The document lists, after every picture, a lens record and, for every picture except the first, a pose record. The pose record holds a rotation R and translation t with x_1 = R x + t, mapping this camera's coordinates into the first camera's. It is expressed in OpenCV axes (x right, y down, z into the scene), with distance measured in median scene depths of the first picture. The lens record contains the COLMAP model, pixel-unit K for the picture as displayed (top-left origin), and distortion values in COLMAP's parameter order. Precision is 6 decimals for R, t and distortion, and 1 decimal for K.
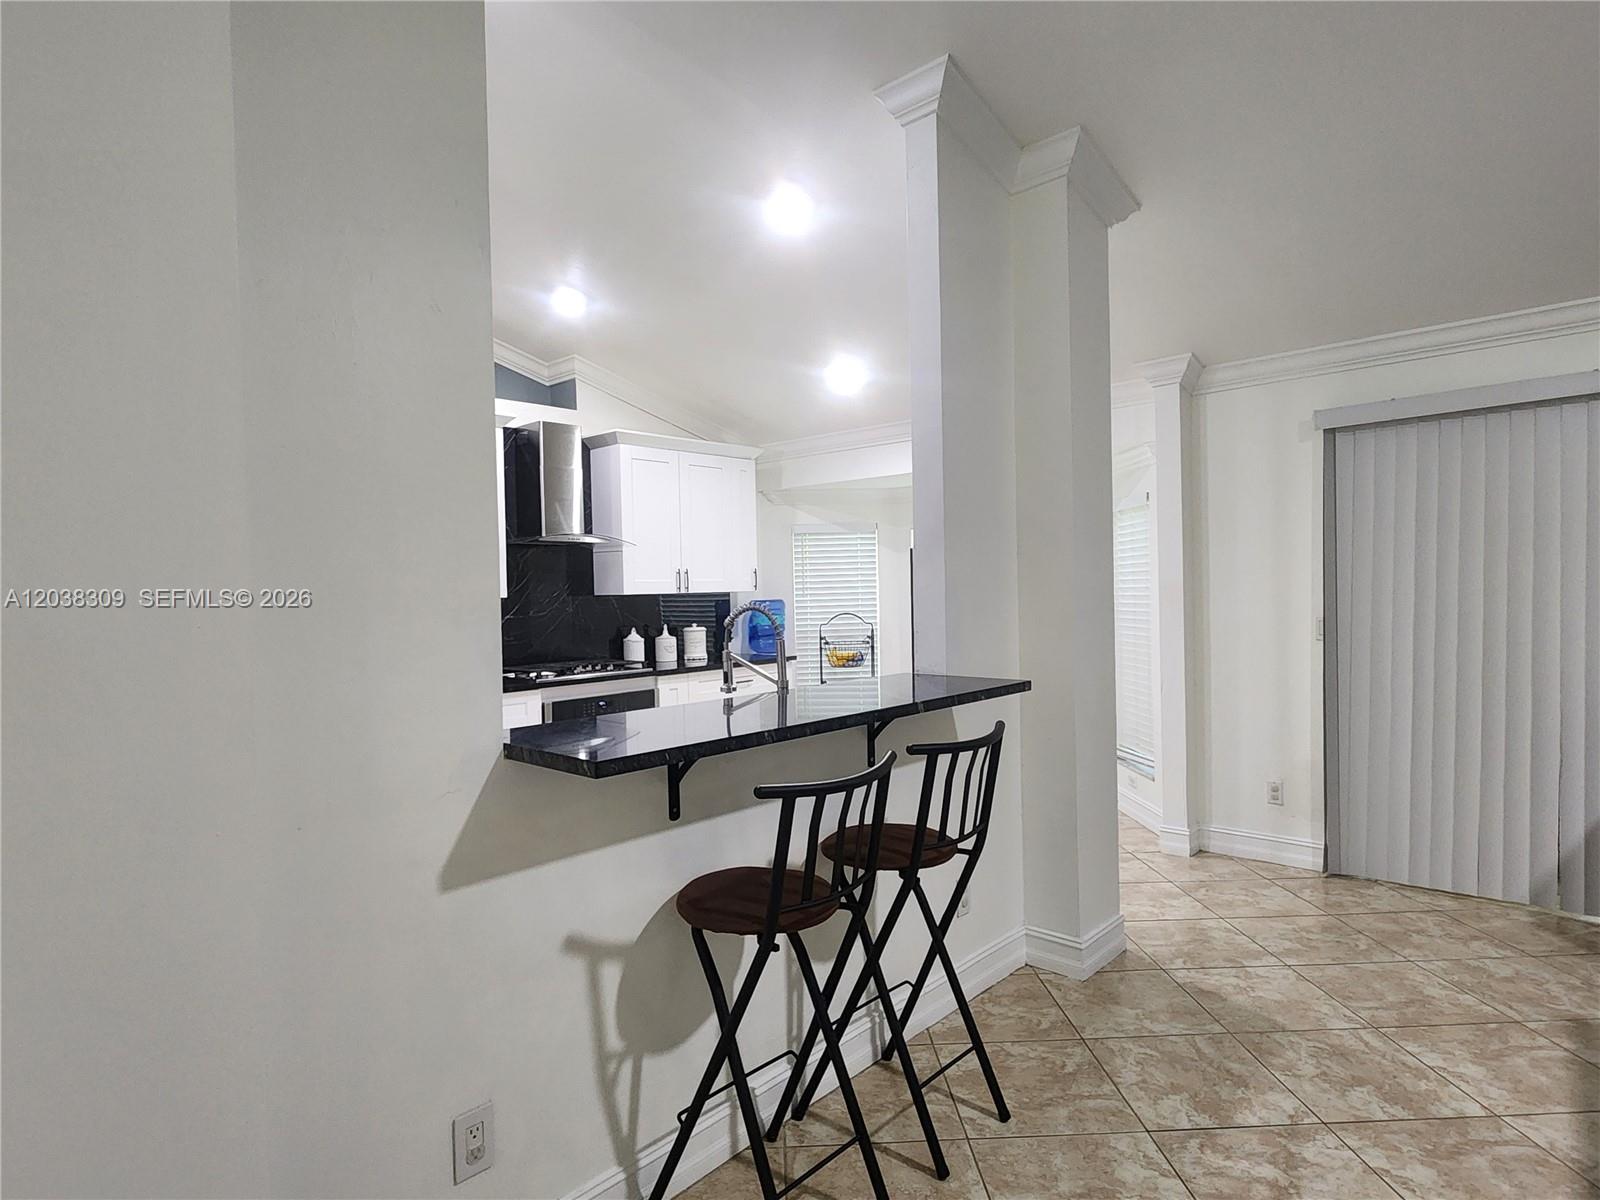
lens RADIAL K [[890.8, 0, 796.1], [0, 890.8, 605.9], [0, 0, 1]] dist [0.002042, -0.000595]
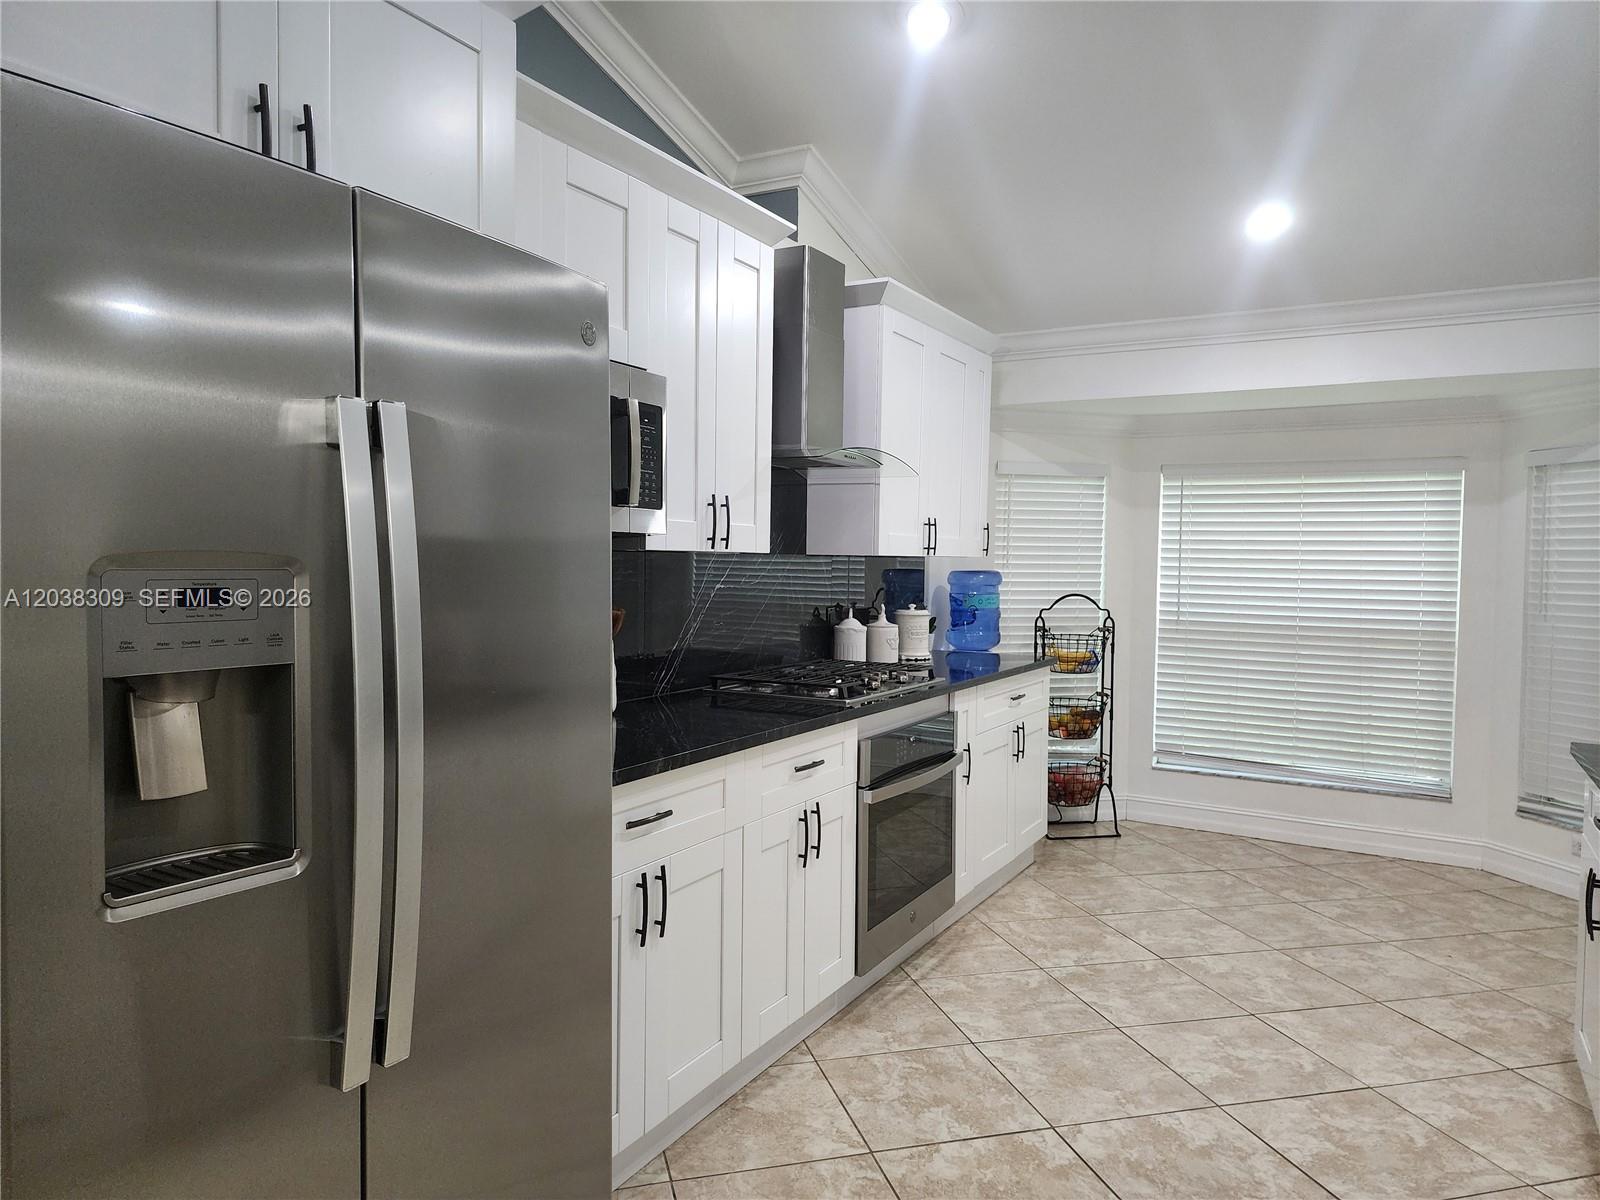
lens RADIAL K [[1061.2, 0, 802.8], [0, 1061.2, 593.8], [0, 0, 1]] dist [0.080283, -0.072046]
pose [[0.973369, 0.030730, 0.227176, -0.444308], [-0.033852, 0.999378, 0.009858, 0.008929], [-0.226732, -0.017286, 0.973804, 0.330679]]
